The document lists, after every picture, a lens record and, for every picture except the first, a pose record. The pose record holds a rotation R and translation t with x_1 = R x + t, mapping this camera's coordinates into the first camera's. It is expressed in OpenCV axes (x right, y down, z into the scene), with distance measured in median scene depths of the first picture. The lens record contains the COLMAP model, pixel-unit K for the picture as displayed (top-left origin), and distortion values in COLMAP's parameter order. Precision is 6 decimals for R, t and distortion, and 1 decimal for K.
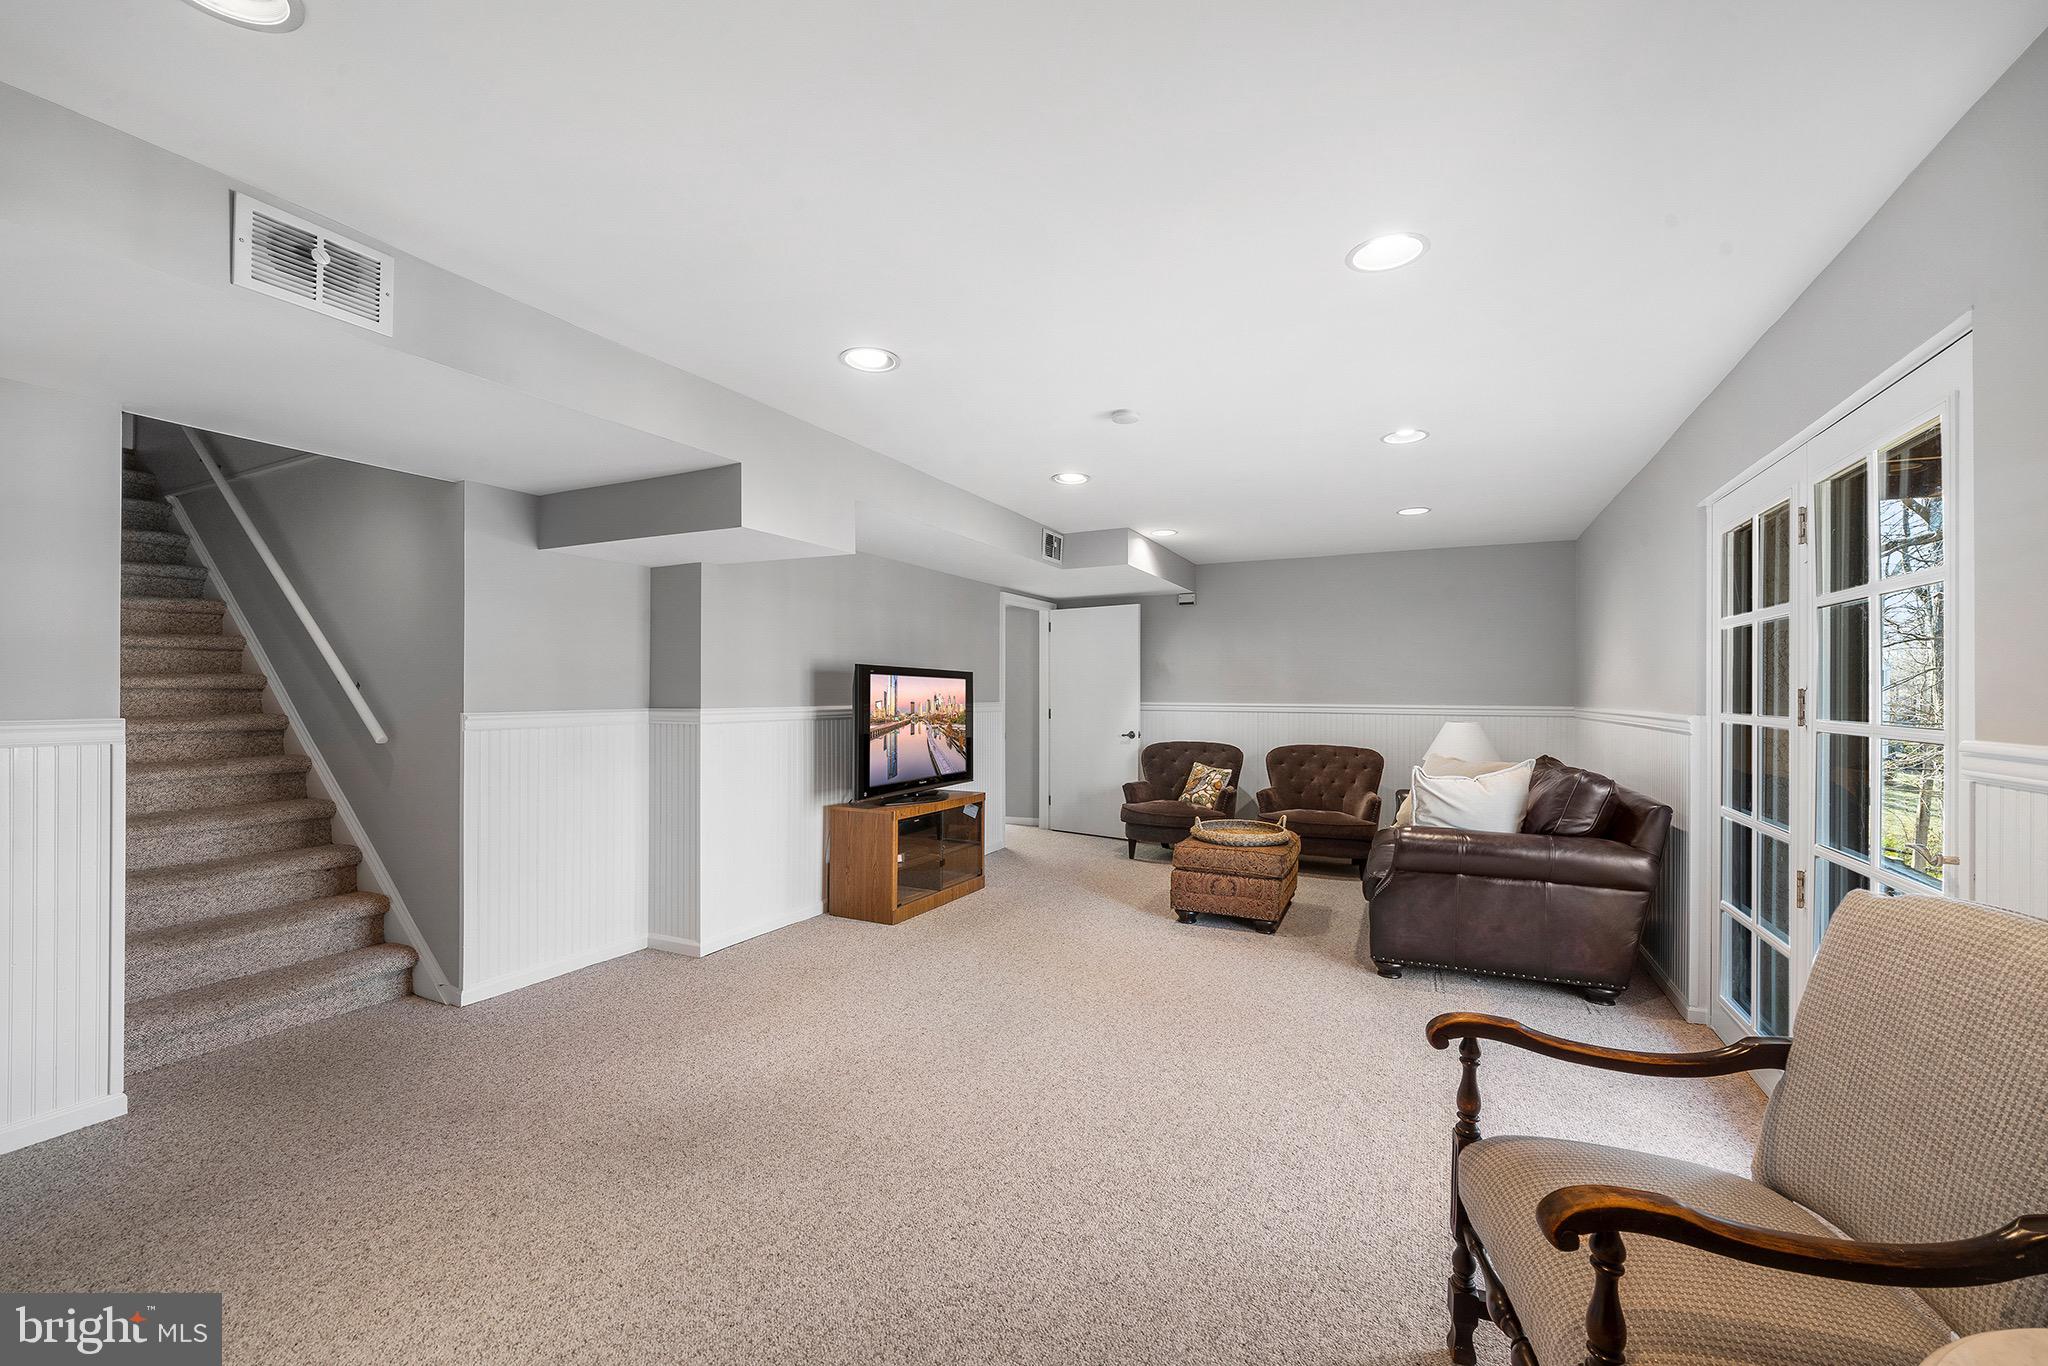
lens RADIAL K [[818.1, 0, 1021.1], [0, 818.1, 698.3], [0, 0, 1]] dist [-0.001025, -0.000098]
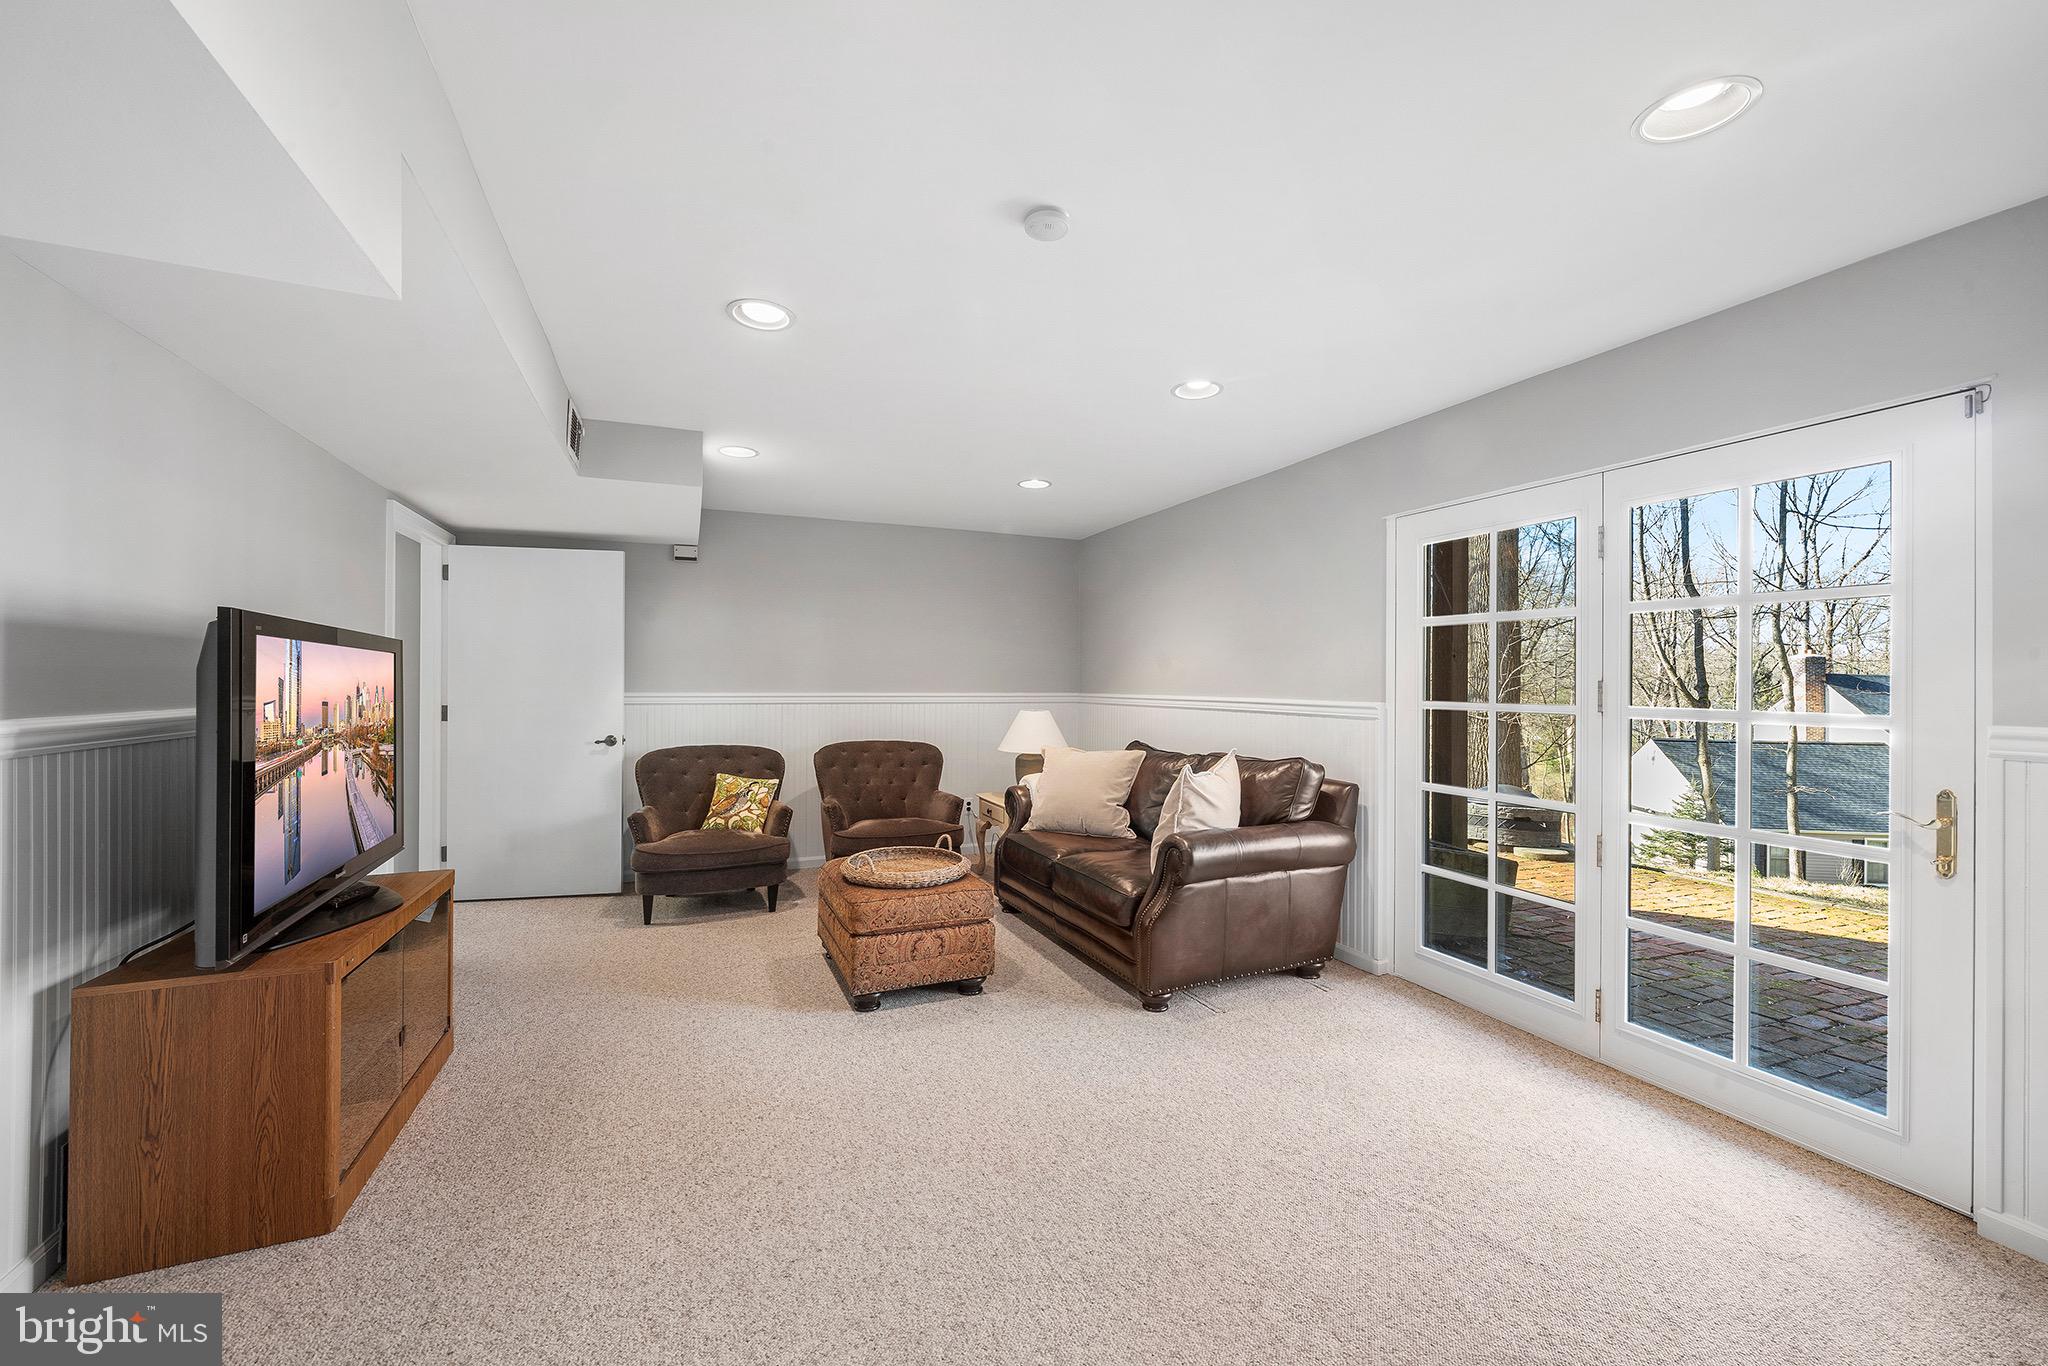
lens RADIAL K [[809.0, 0, 1024.0], [0, 809.0, 683.0], [0, 0, 1]] dist [0.000456, -0.000304]
pose [[0.645919, -0.002426, 0.763402, -0.230821], [0.002054, 0.999997, 0.001440, -0.005861], [-0.763403, 0.000638, 0.645922, 0.431789]]
